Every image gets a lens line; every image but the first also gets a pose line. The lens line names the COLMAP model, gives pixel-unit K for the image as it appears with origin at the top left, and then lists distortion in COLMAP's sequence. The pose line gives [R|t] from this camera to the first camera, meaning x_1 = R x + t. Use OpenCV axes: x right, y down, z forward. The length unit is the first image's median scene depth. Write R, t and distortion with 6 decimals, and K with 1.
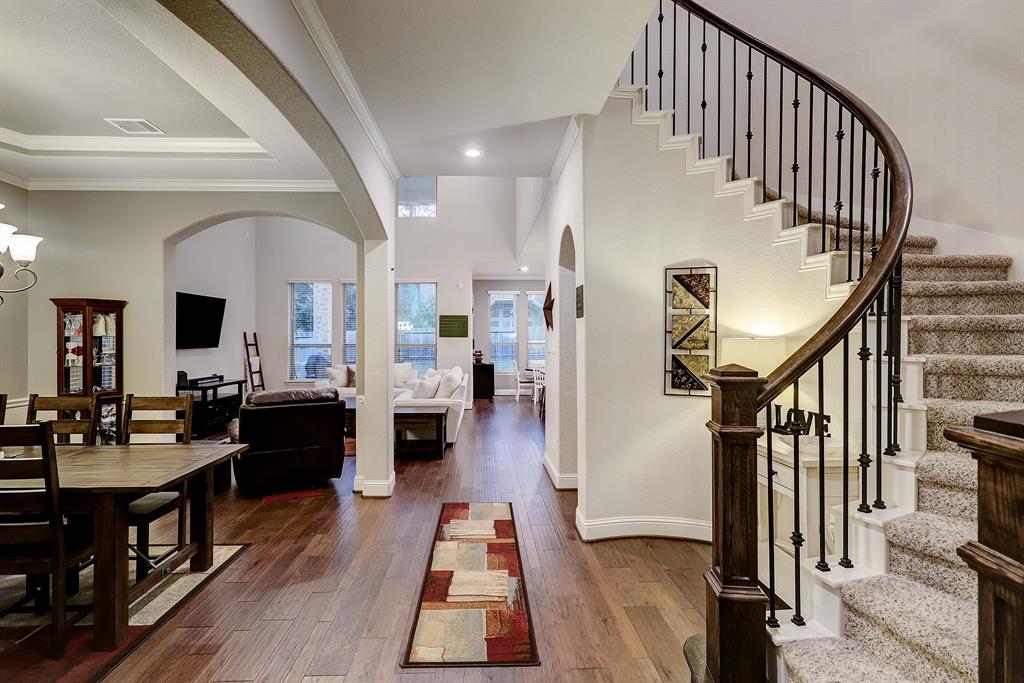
lens RADIAL K [[497.6, 0, 507.2], [0, 497.6, 341.5], [0, 0, 1]] dist [-0.004950, 0.003230]
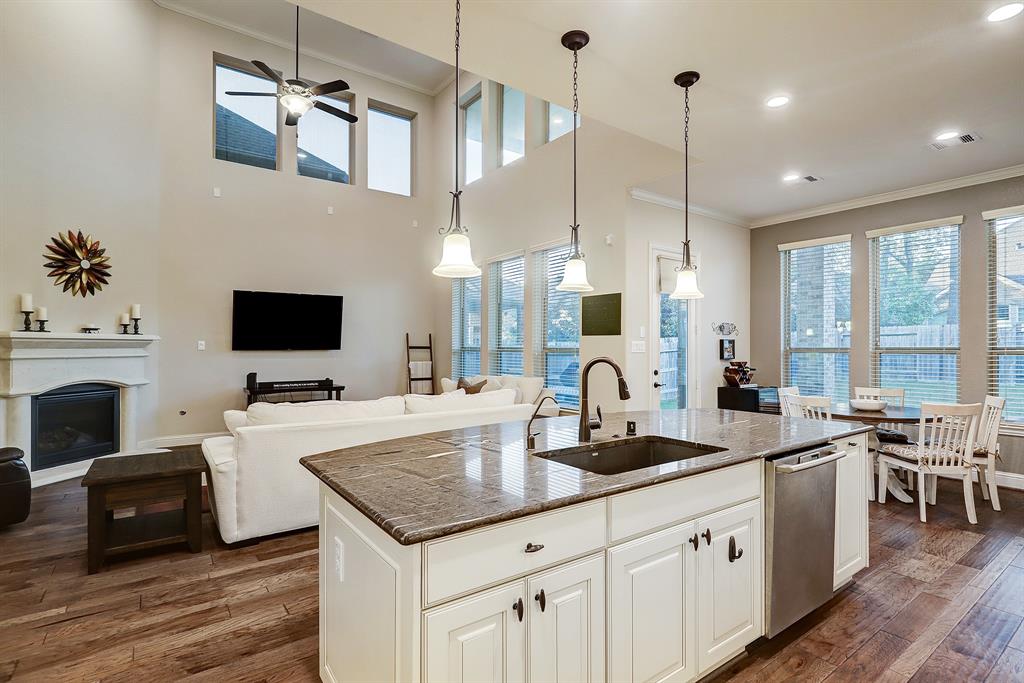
lens RADIAL K [[497.6, 0, 515.0], [0, 497.6, 338.8], [0, 0, 1]] dist [-0.004950, 0.003230]
pose [[0.540821, -0.003993, -0.841129, 1.230249], [-0.006696, 0.999937, -0.009052, -0.003623], [0.841111, 0.010527, 0.540760, 2.532118]]
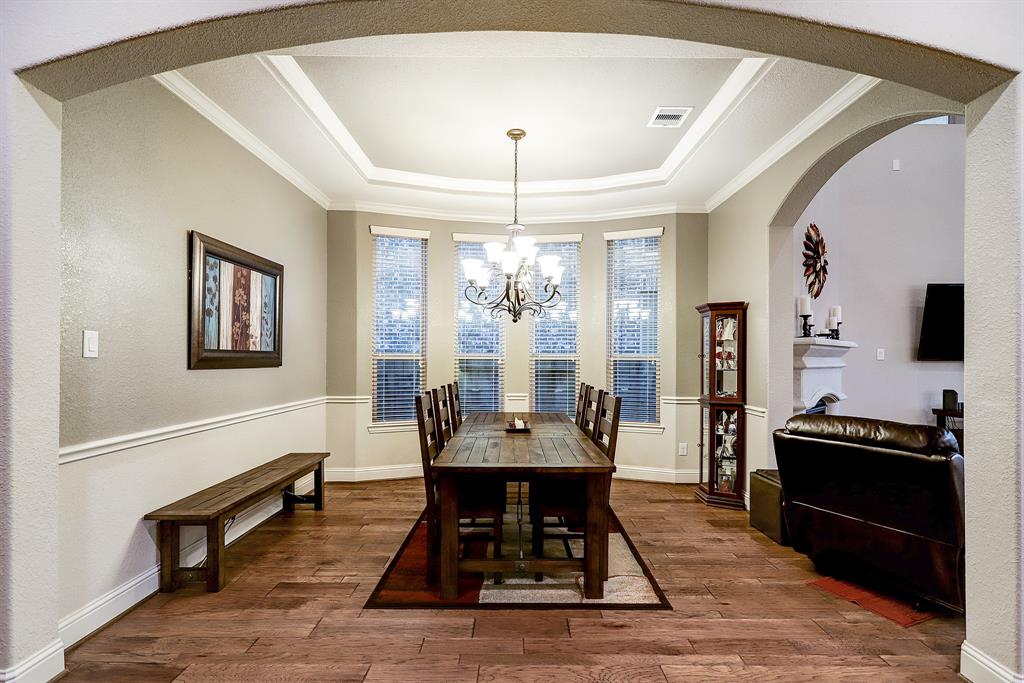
lens RADIAL K [[497.6, 0, 517.3], [0, 497.6, 361.6], [0, 0, 1]] dist [-0.004950, 0.003230]
pose [[-0.042385, 0.015038, -0.998988, 0.301027], [-0.004144, 0.999875, 0.015227, 0.025914], [0.999093, 0.004786, -0.042318, 0.974427]]
